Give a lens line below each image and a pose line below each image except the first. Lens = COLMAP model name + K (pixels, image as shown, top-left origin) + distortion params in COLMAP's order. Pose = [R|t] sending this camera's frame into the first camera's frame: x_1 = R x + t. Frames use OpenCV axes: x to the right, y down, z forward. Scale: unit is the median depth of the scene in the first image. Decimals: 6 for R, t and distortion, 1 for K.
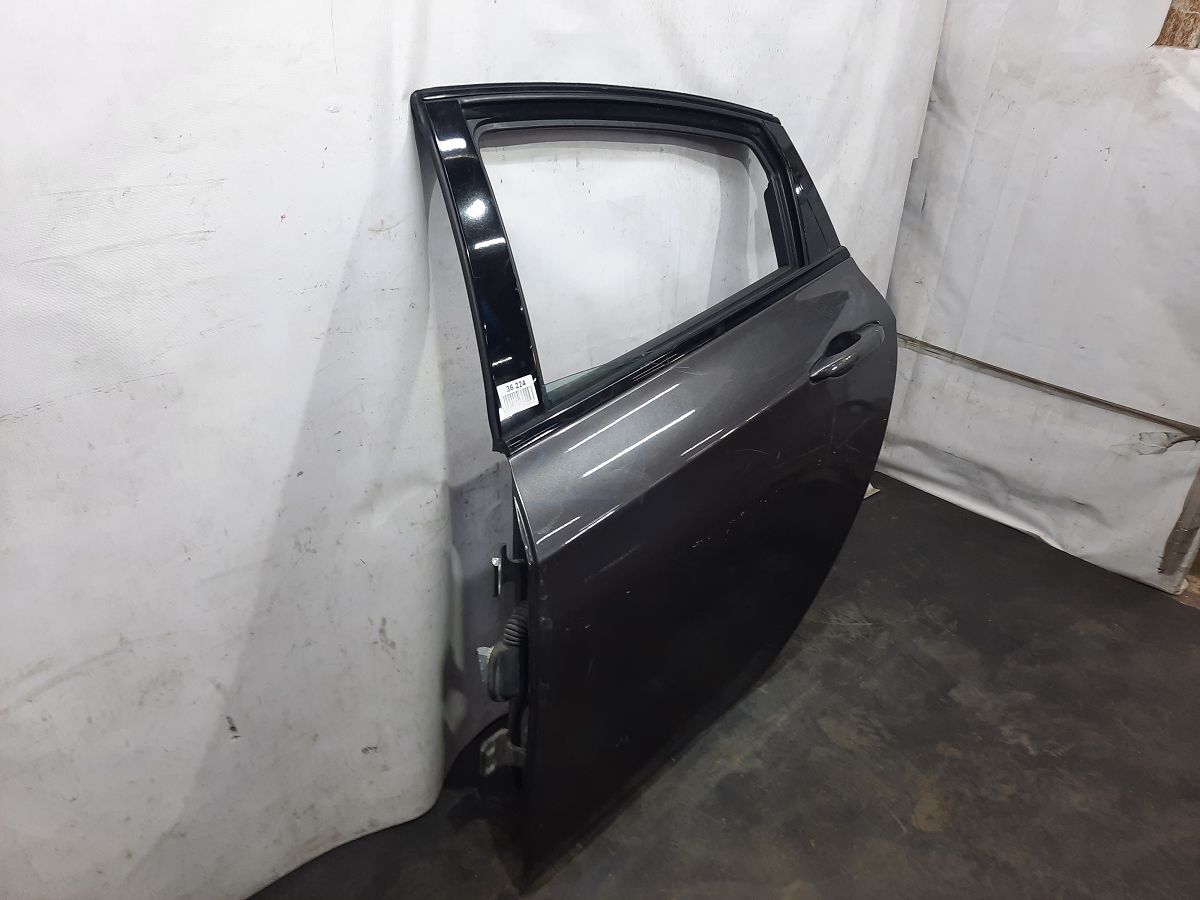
lens RADIAL K [[883.4, 0, 607.7], [0, 883.4, 452.4], [0, 0, 1]] dist [0.064376, -0.054621]
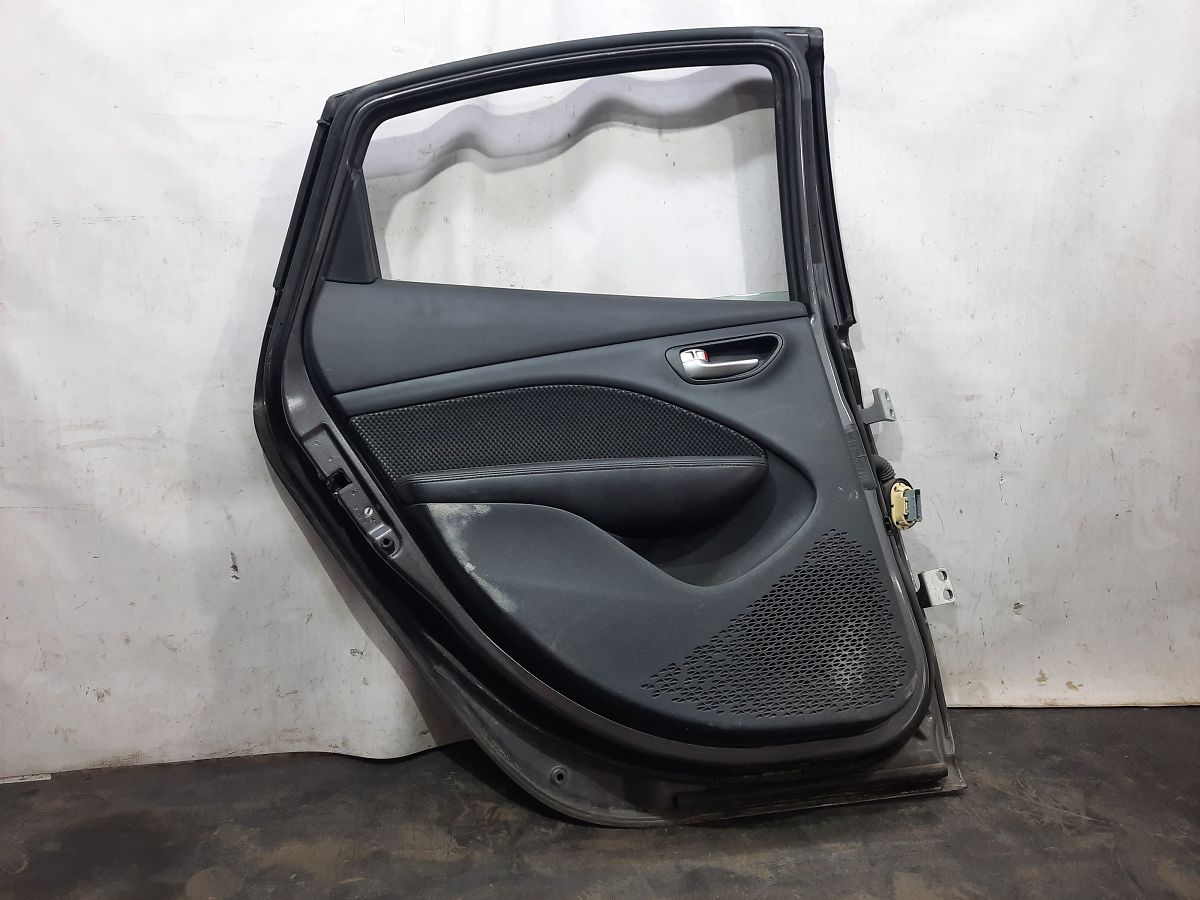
lens RADIAL K [[871.3, 0, 602.2], [0, 871.3, 450.1], [0, 0, 1]] dist [0.060003, -0.047559]
pose [[0.796044, 0.063813, -0.601865, 0.467073], [-0.275089, 0.923923, -0.265881, 0.260464], [0.539110, 0.377219, 0.753038, 0.276128]]
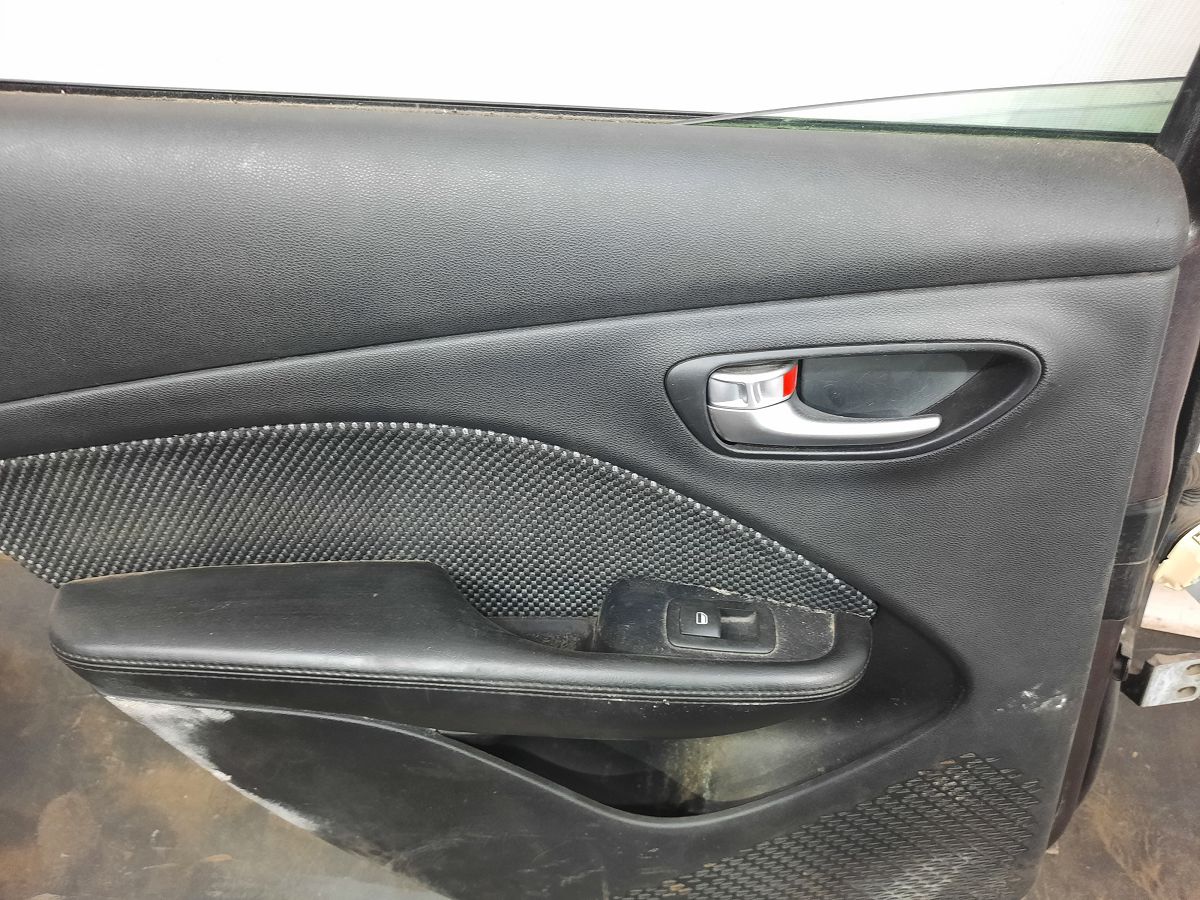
lens RADIAL K [[883.4, 0, 607.7], [0, 883.4, 452.4], [0, 0, 1]] dist [0.064376, -0.054621]
pose [[0.649104, 0.646237, -0.401300, 0.142470], [-0.335789, 0.716776, 0.611128, -0.199092], [0.682576, -0.261934, 0.682261, 0.665196]]
